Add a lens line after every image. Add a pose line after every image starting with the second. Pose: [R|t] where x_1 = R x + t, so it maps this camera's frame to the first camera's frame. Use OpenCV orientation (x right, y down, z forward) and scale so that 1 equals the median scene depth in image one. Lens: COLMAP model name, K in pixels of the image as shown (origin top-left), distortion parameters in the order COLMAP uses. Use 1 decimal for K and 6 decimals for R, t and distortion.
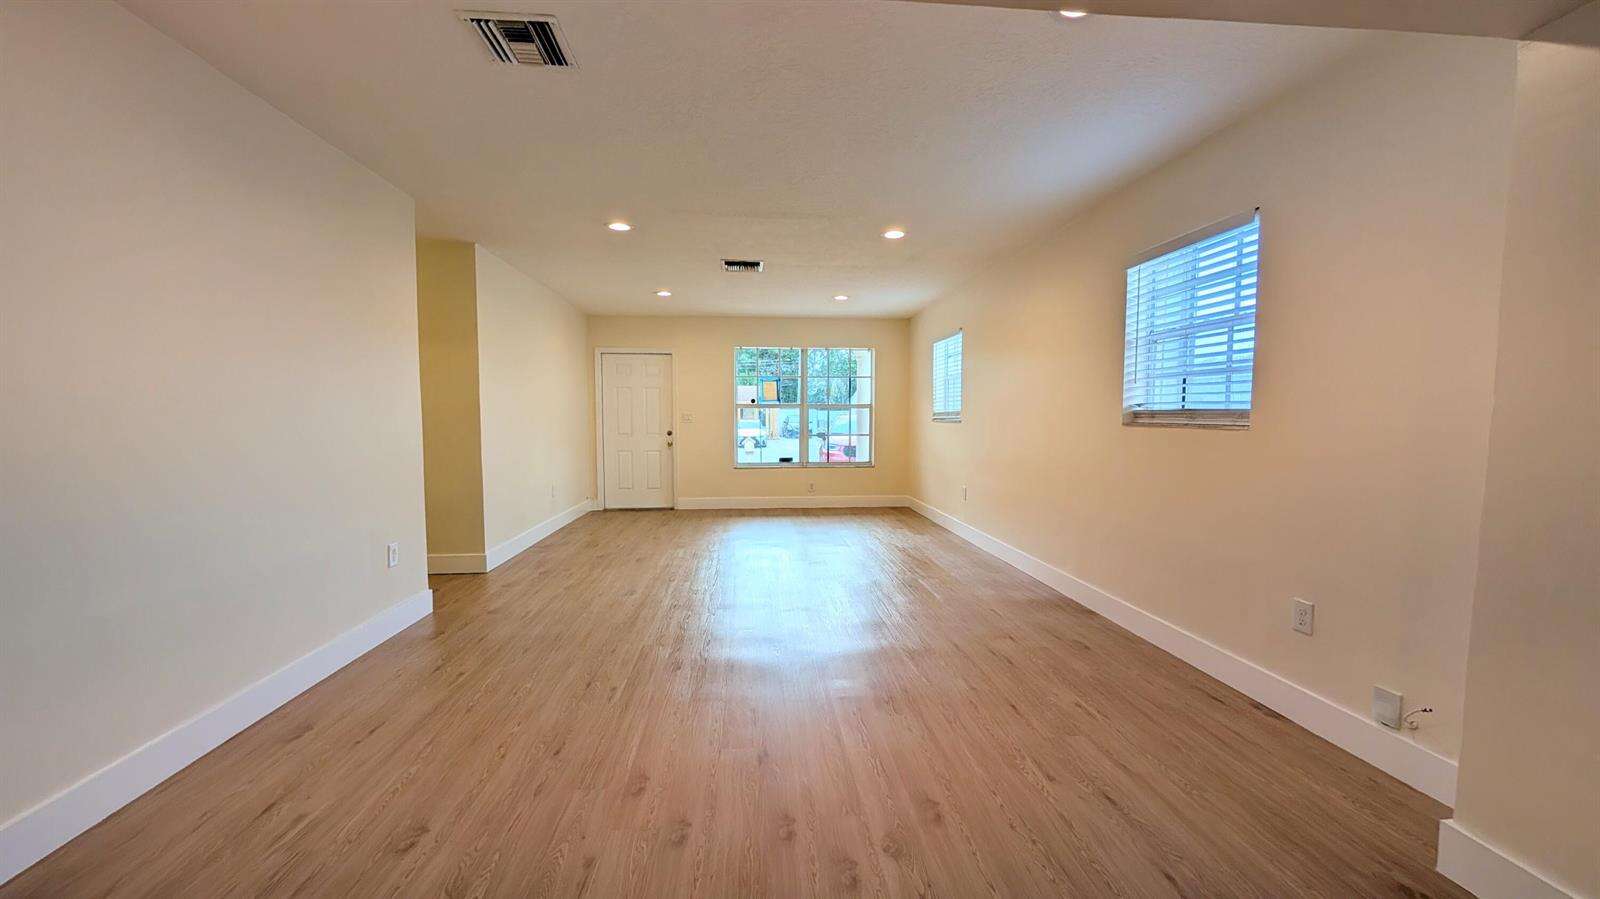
lens RADIAL K [[607.9, 0, 798.2], [0, 607.9, 452.6], [0, 0, 1]] dist [0.002917, 0.000330]
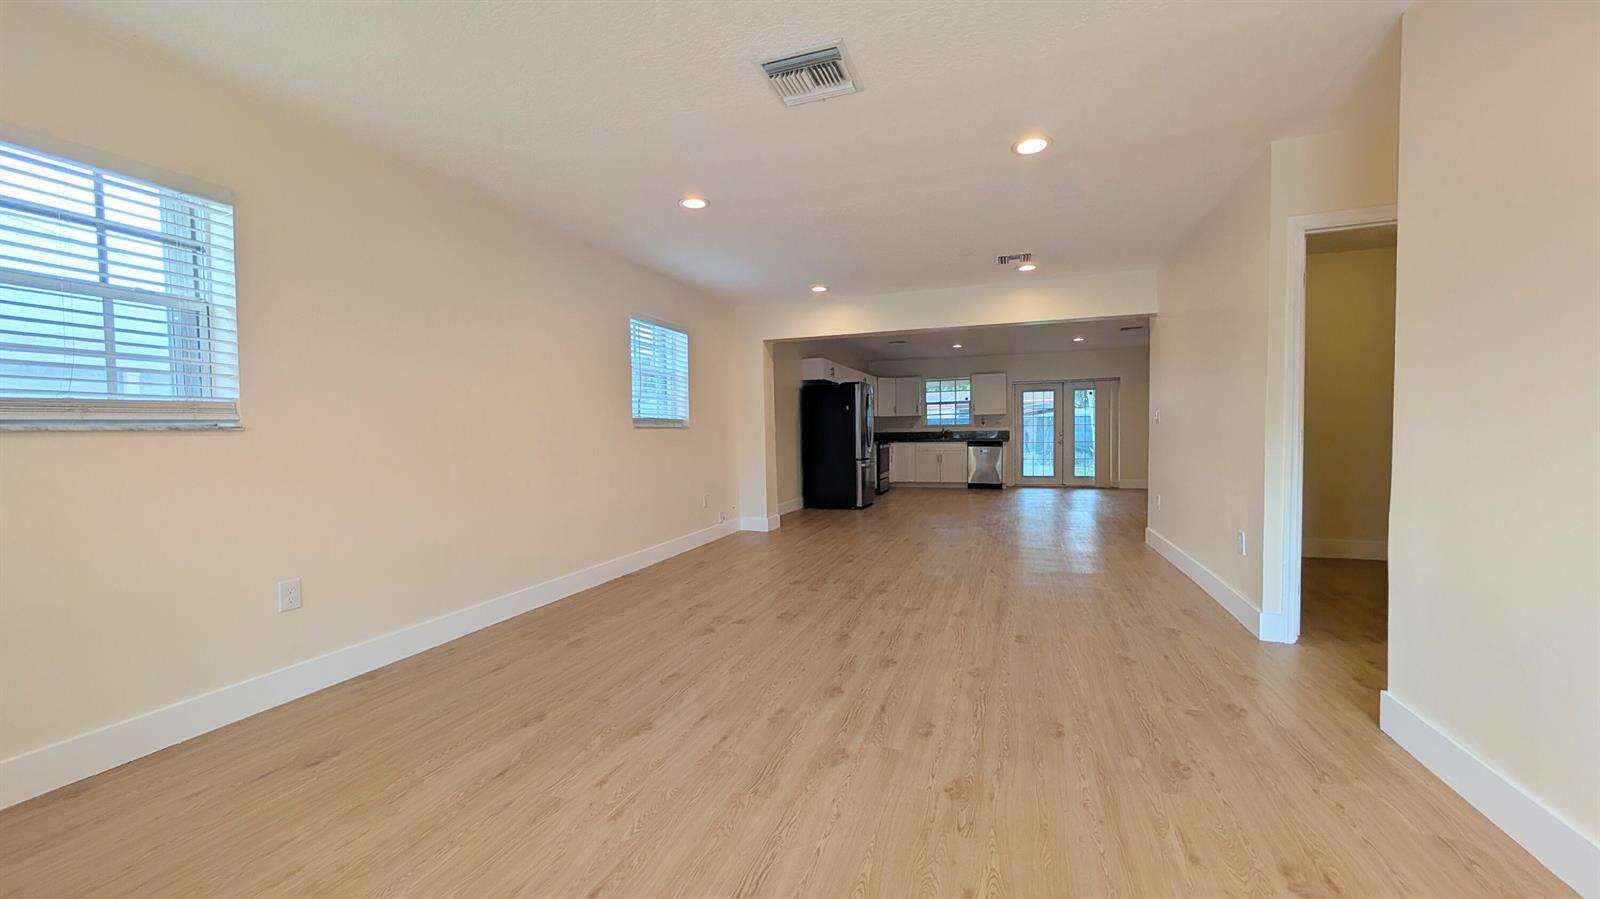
lens RADIAL K [[607.9, 0, 807.0], [0, 607.9, 452.8], [0, 0, 1]] dist [0.002917, 0.000330]
pose [[-0.904653, 0.008194, 0.426071, -0.438347], [0.045604, 0.995935, 0.077674, -0.078568], [-0.423702, 0.089699, -0.901349, 2.136625]]
